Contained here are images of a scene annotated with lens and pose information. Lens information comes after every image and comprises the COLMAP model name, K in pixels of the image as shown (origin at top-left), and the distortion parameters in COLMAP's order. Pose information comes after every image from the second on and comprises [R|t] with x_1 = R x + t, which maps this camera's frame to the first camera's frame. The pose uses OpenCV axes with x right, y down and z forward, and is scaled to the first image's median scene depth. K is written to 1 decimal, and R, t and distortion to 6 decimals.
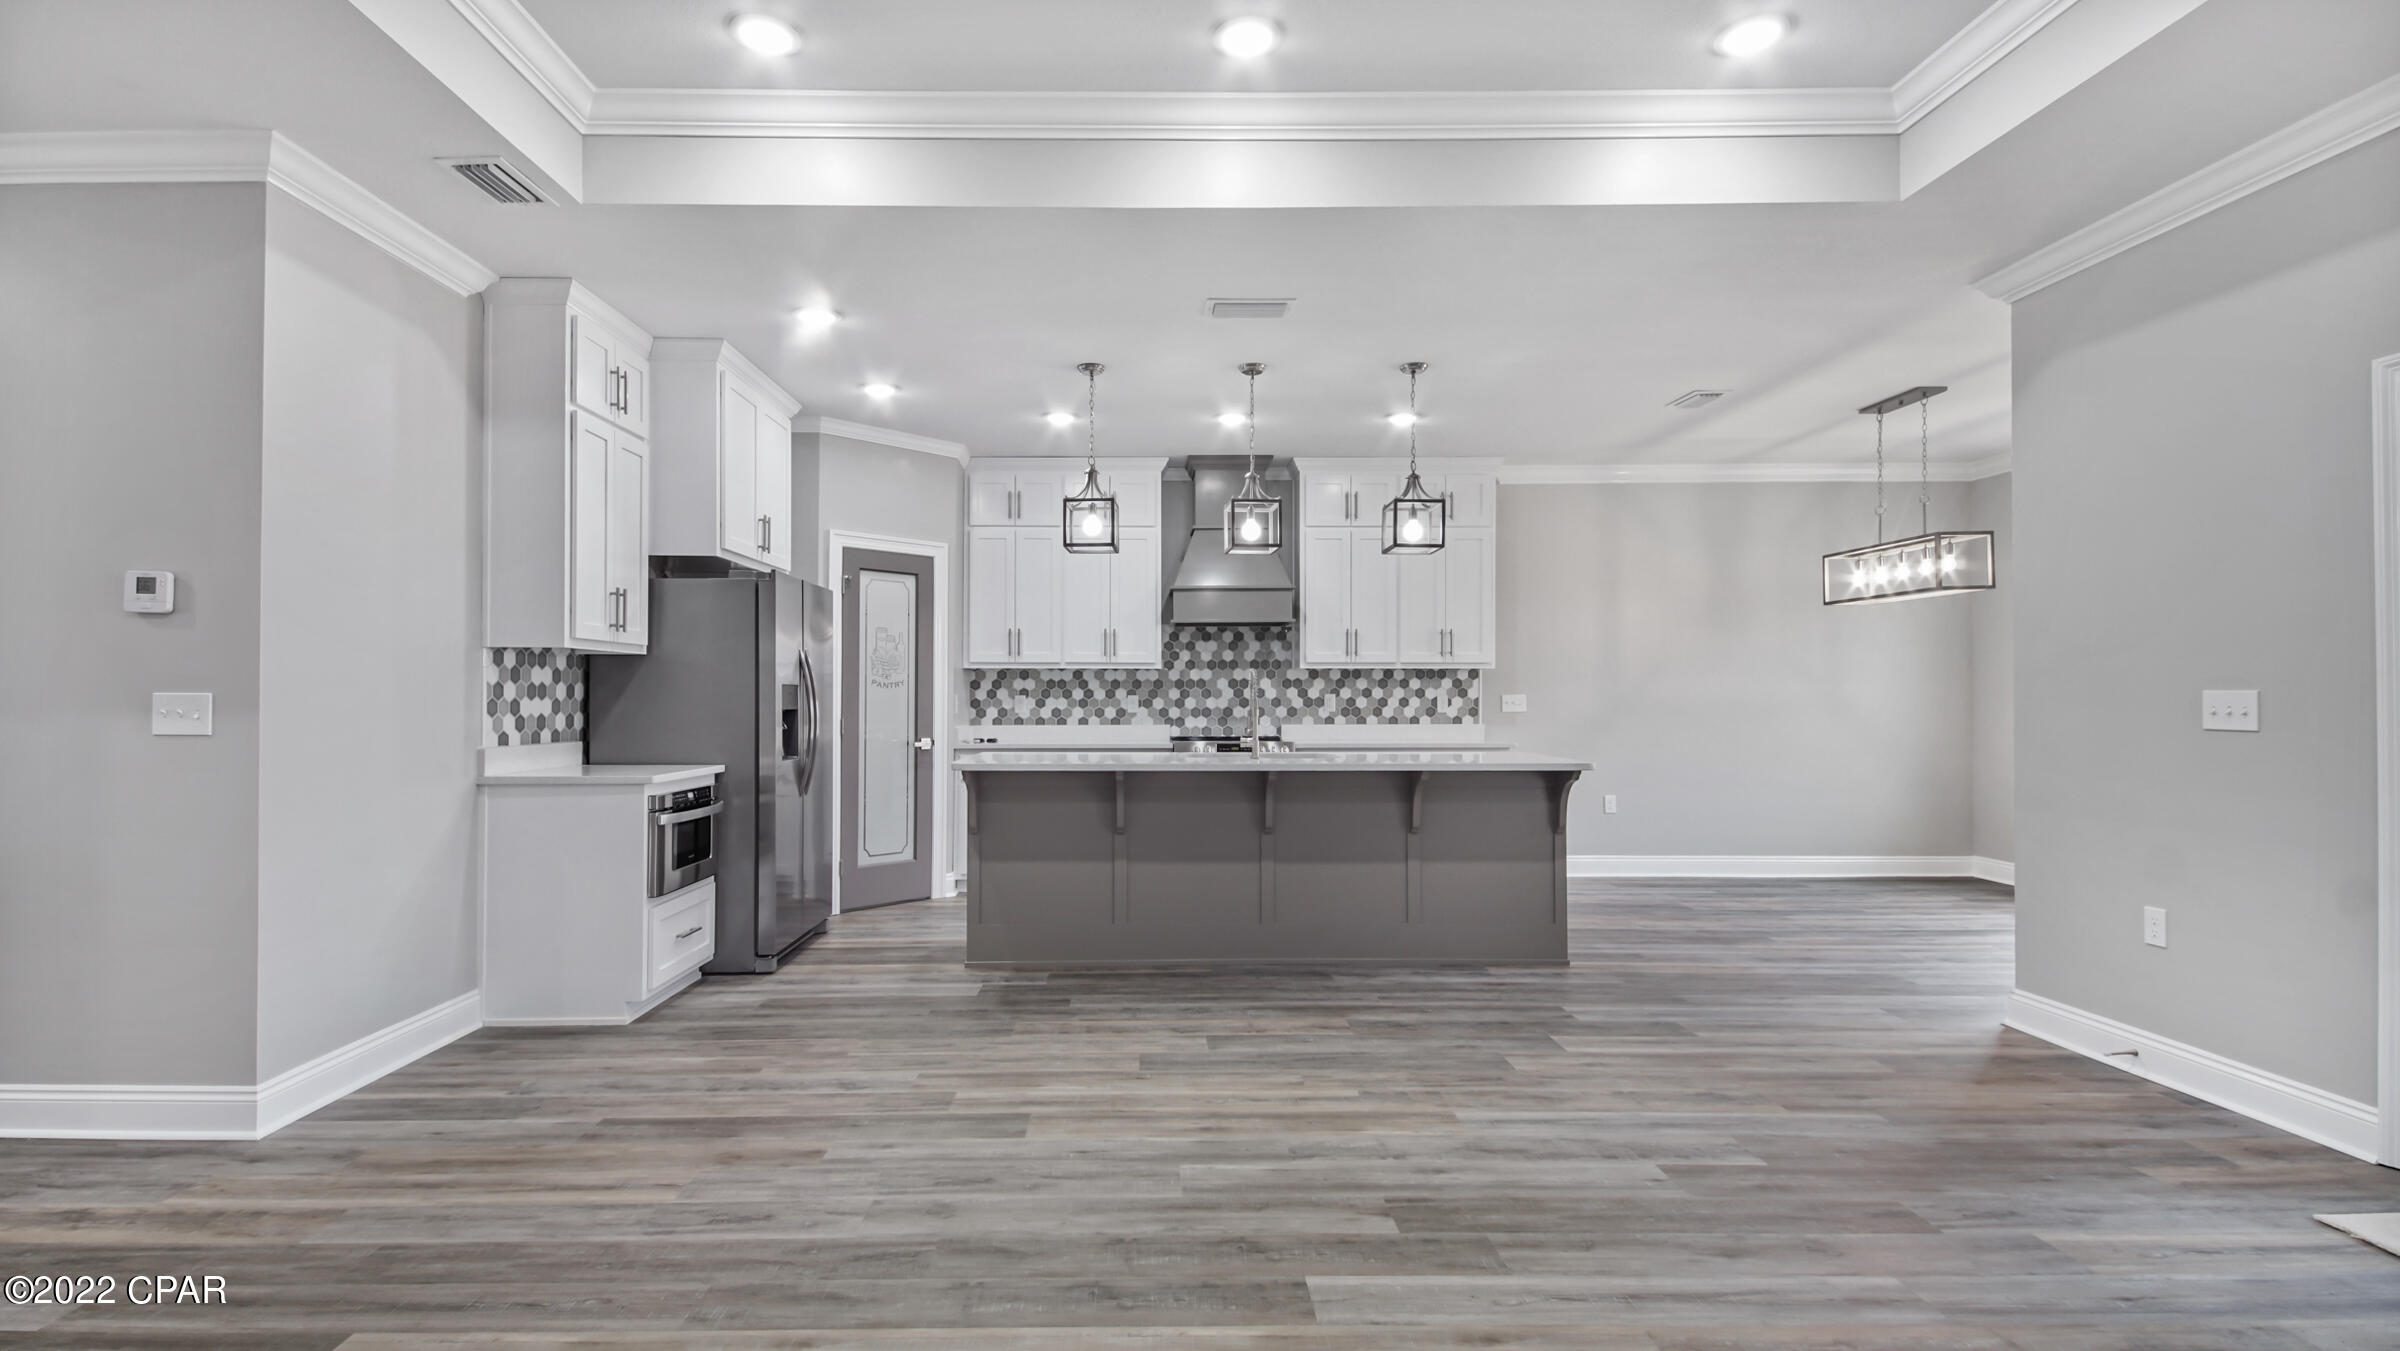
lens RADIAL K [[1085.8, 0, 1178.1], [0, 1085.8, 678.0], [0, 0, 1]] dist [0.026542, -0.016905]
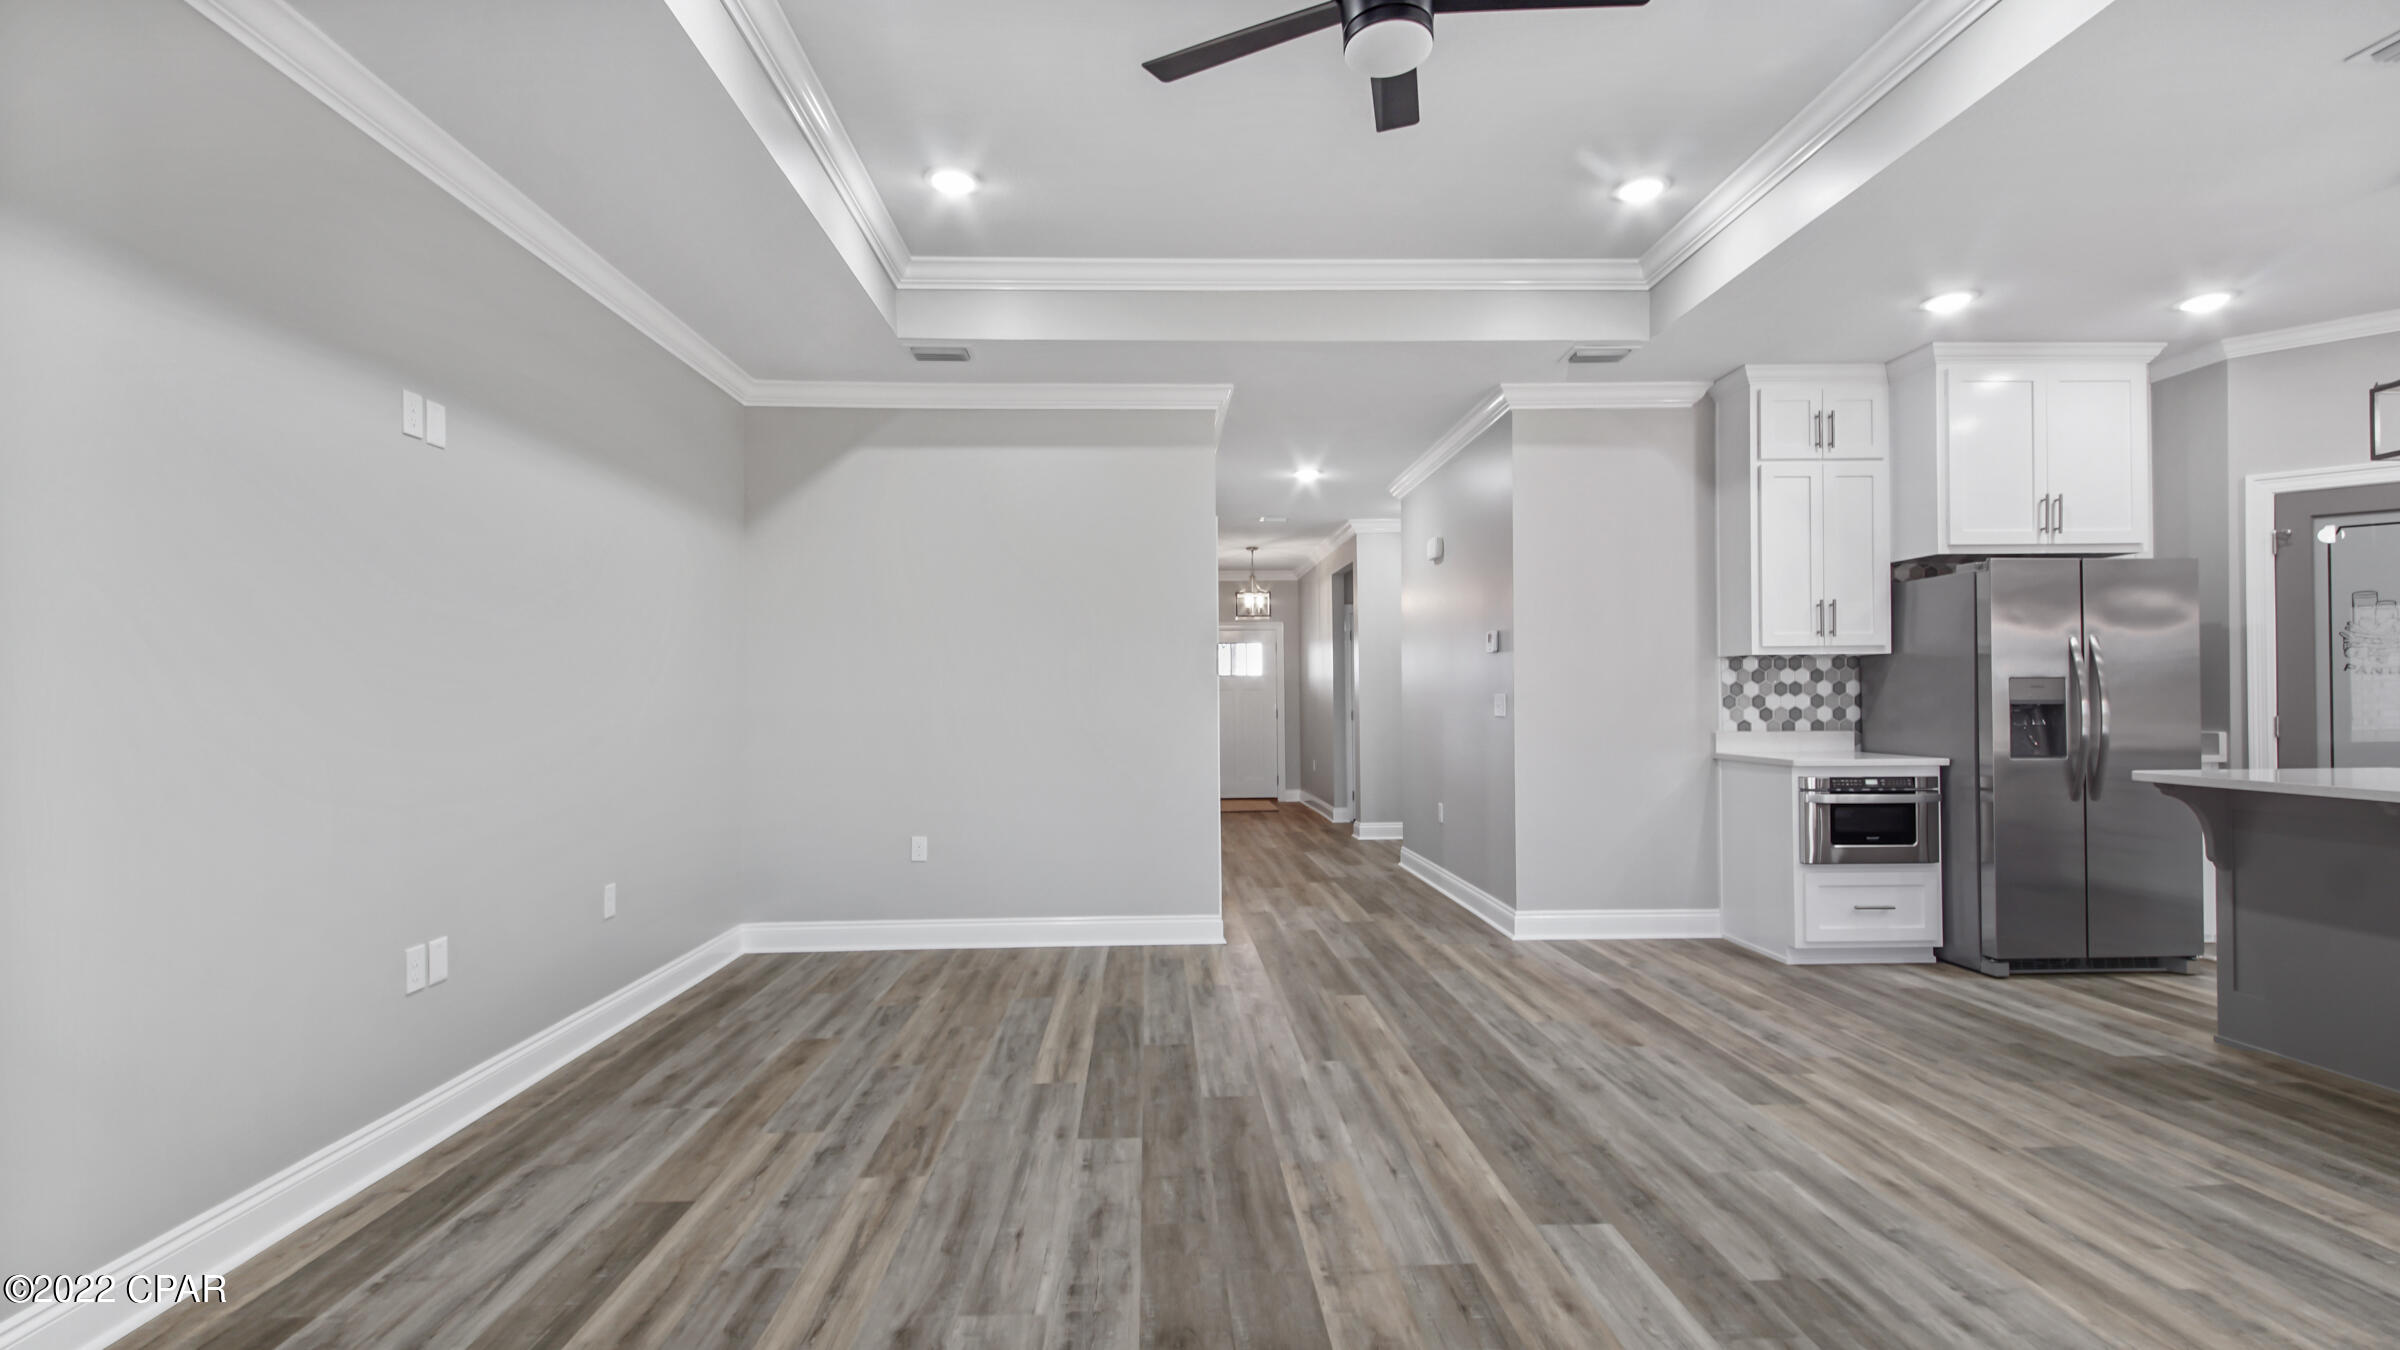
lens RADIAL K [[1085.8, 0, 1178.1], [0, 1085.8, 677.5], [0, 0, 1]] dist [0.026542, -0.016905]
pose [[0.000783, -0.018712, -0.999825, 0.693644], [0.029920, 0.999378, -0.018680, 0.002011], [0.999552, -0.029900, 0.001342, 0.325756]]
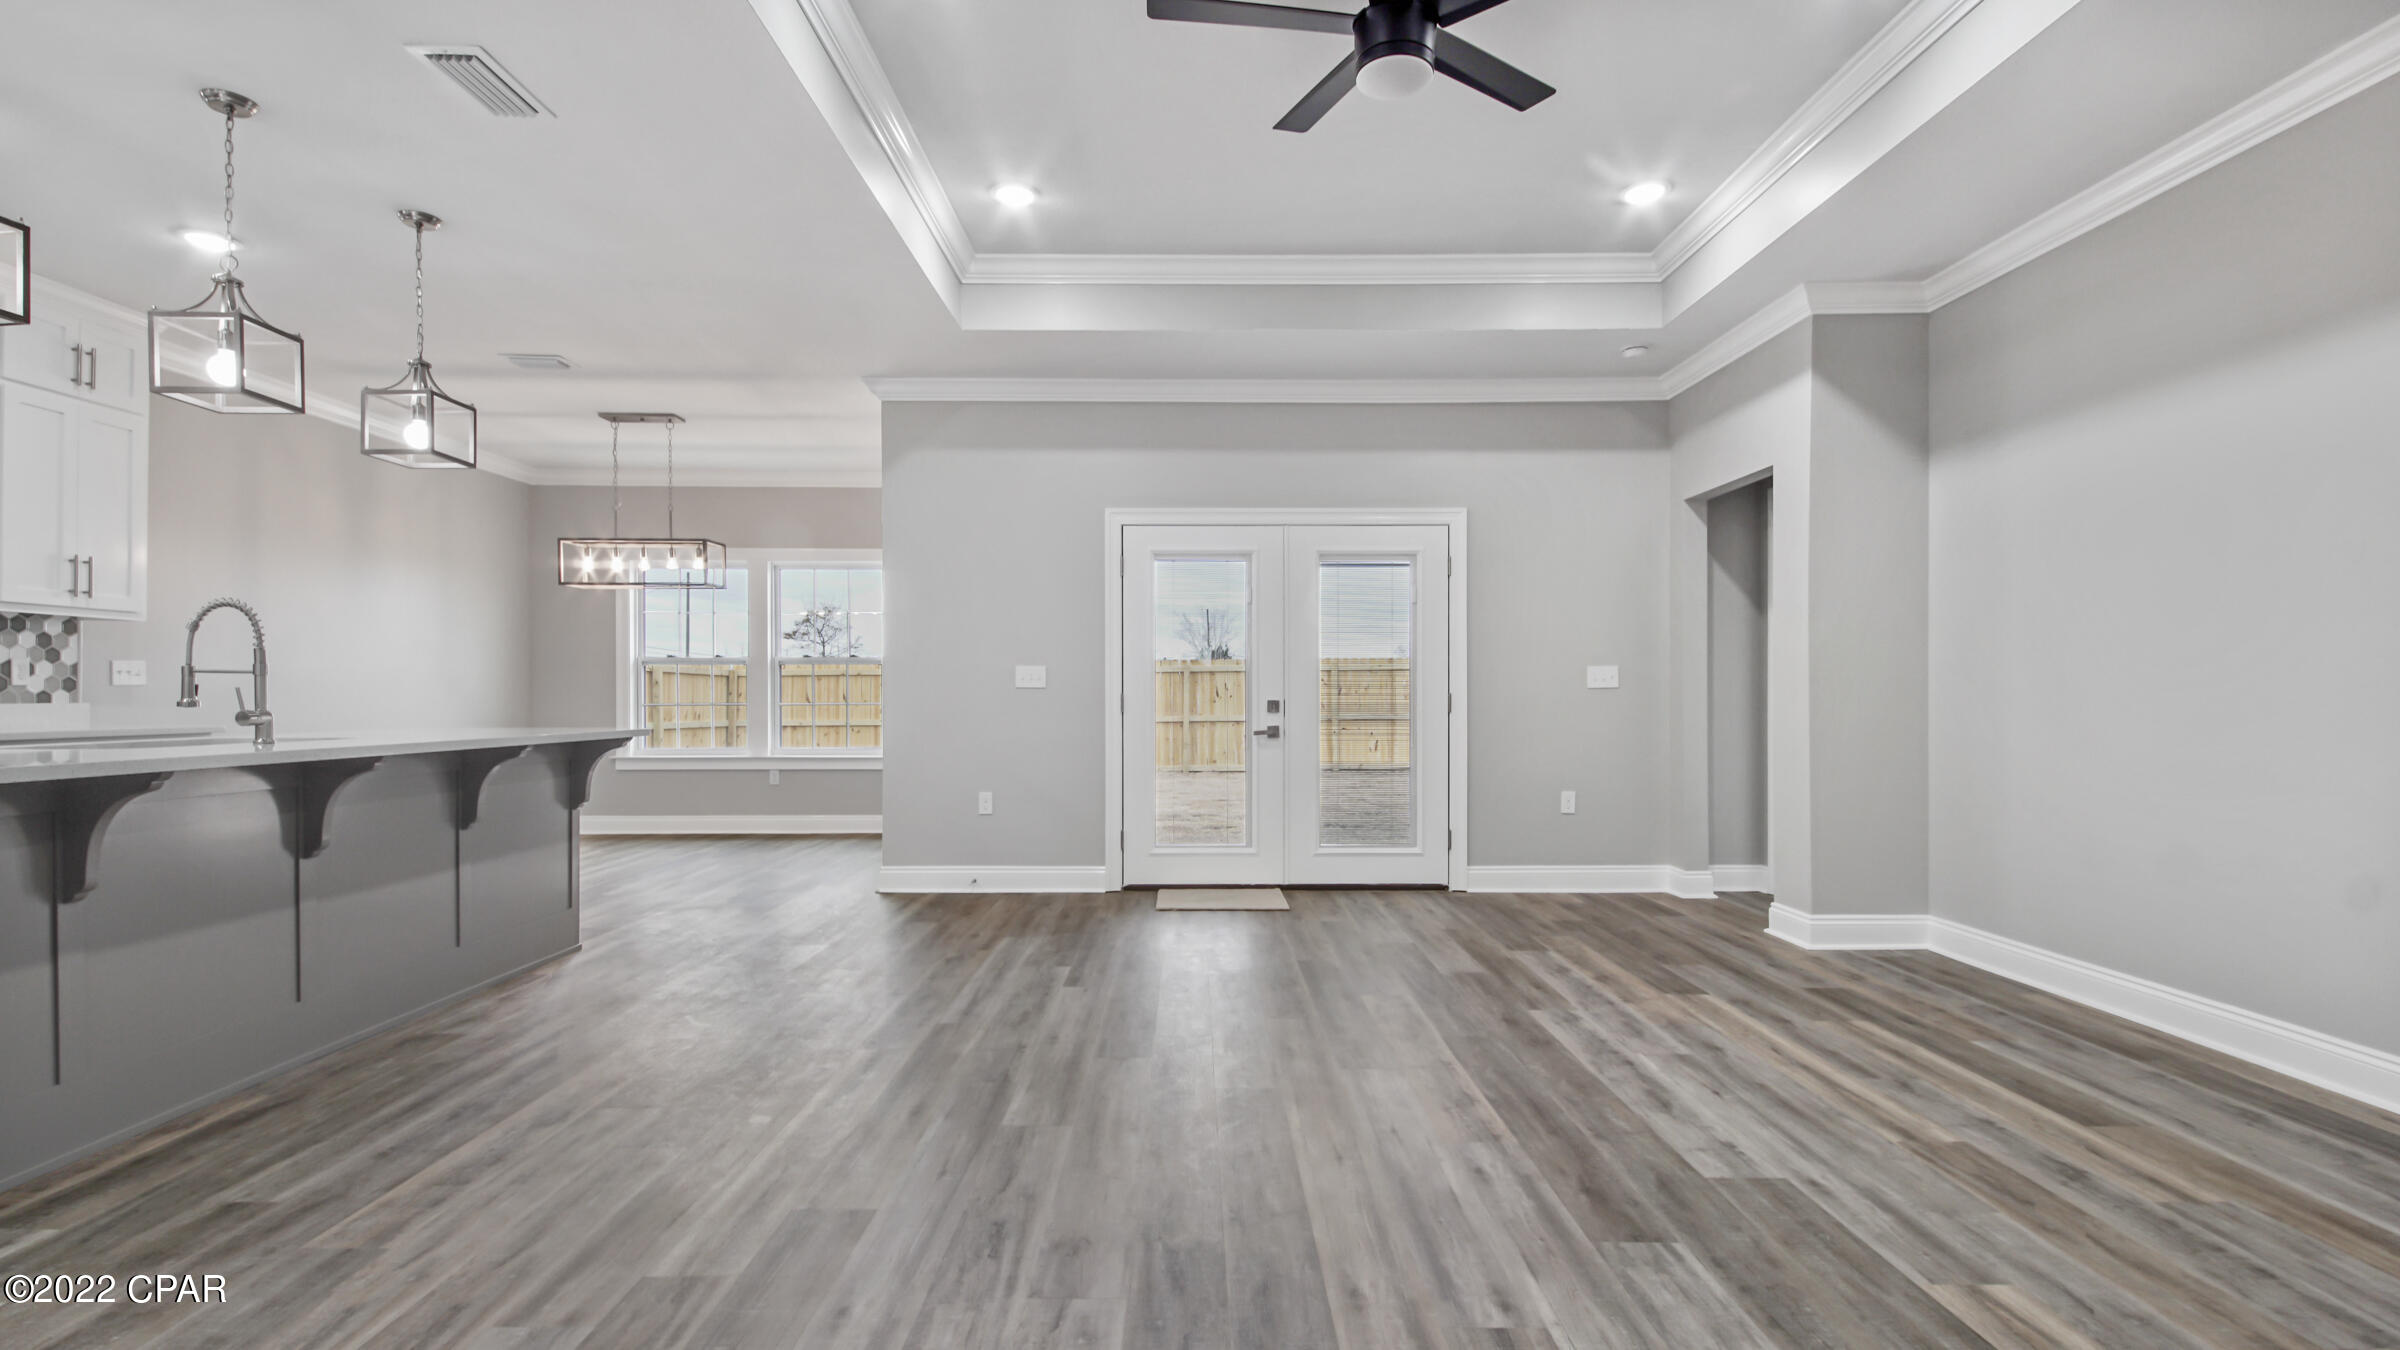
lens RADIAL K [[1015.7, 0, 1200.2], [0, 1015.7, 695.2], [0, 0, 1]] dist [0.009658, 0.000031]
pose [[0.034264, -0.003899, 0.999405, -0.623551], [-0.020687, 0.999775, 0.004610, 0.039081], [-0.999199, -0.020833, 0.034176, 0.555802]]
